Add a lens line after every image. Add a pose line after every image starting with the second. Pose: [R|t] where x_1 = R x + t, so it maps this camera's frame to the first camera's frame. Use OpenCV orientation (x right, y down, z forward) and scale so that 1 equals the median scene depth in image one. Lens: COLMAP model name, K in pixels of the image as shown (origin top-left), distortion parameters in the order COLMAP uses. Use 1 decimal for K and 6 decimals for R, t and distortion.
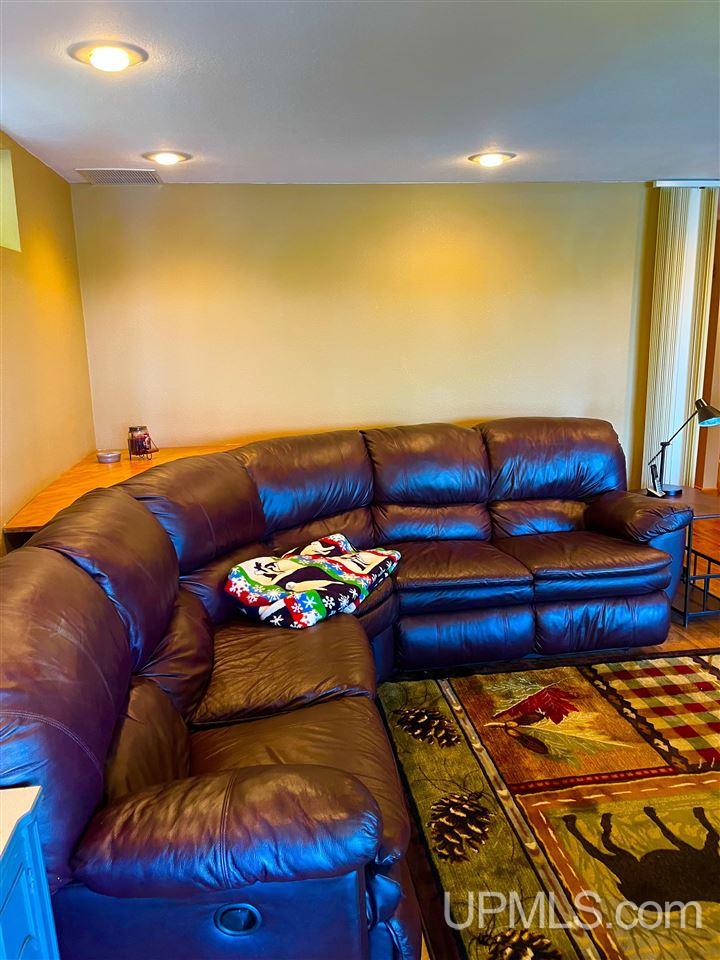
lens RADIAL K [[726.6, 0, 357.7], [0, 726.6, 482.3], [0, 0, 1]] dist [0.016656, -0.029597]
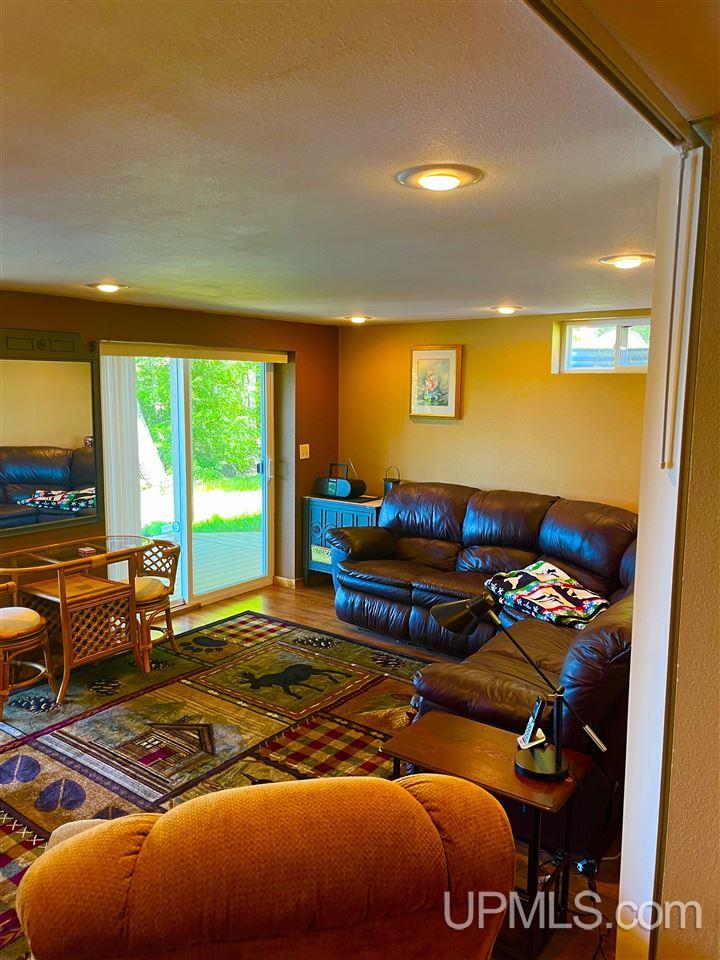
lens RADIAL K [[726.6, 0, 359.5], [0, 726.6, 477.3], [0, 0, 1]] dist [0.016656, -0.029597]
pose [[-0.701946, 0.111854, -0.703392, 1.491589], [-0.152163, 0.941237, 0.301528, -0.587338], [0.695786, 0.318687, -0.643678, 1.988044]]
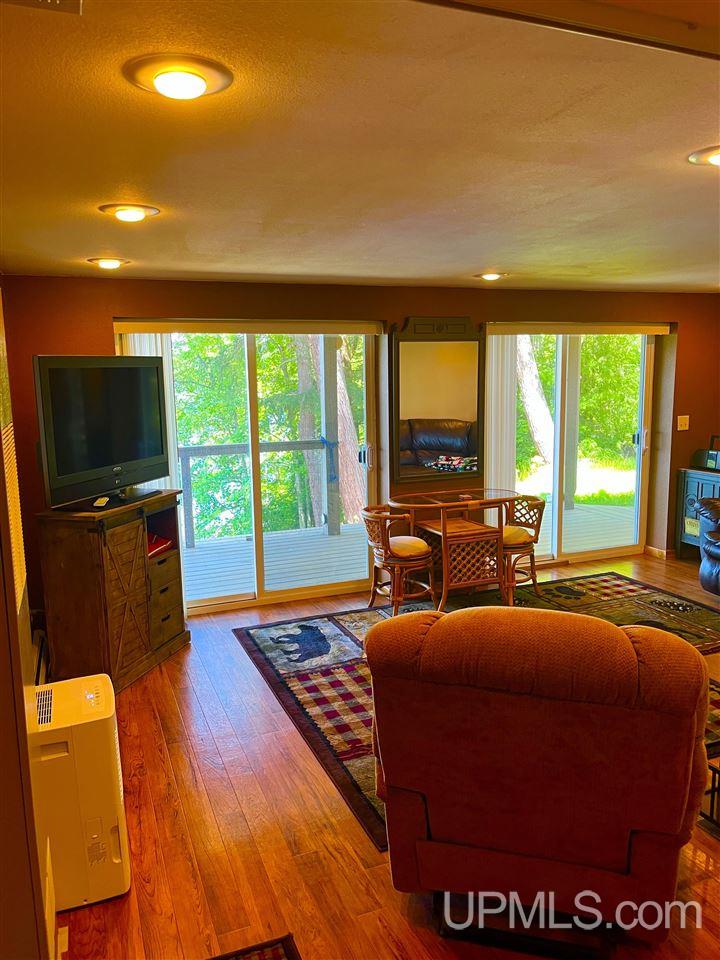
lens RADIAL K [[726.6, 0, 360.0], [0, 726.6, 480.2], [0, 0, 1]] dist [0.016656, -0.029597]
pose [[-0.969010, 0.082917, -0.232691, 1.525184], [-0.009503, 0.928772, 0.370531, -0.619472], [0.246840, 0.361259, -0.899201, 2.258299]]
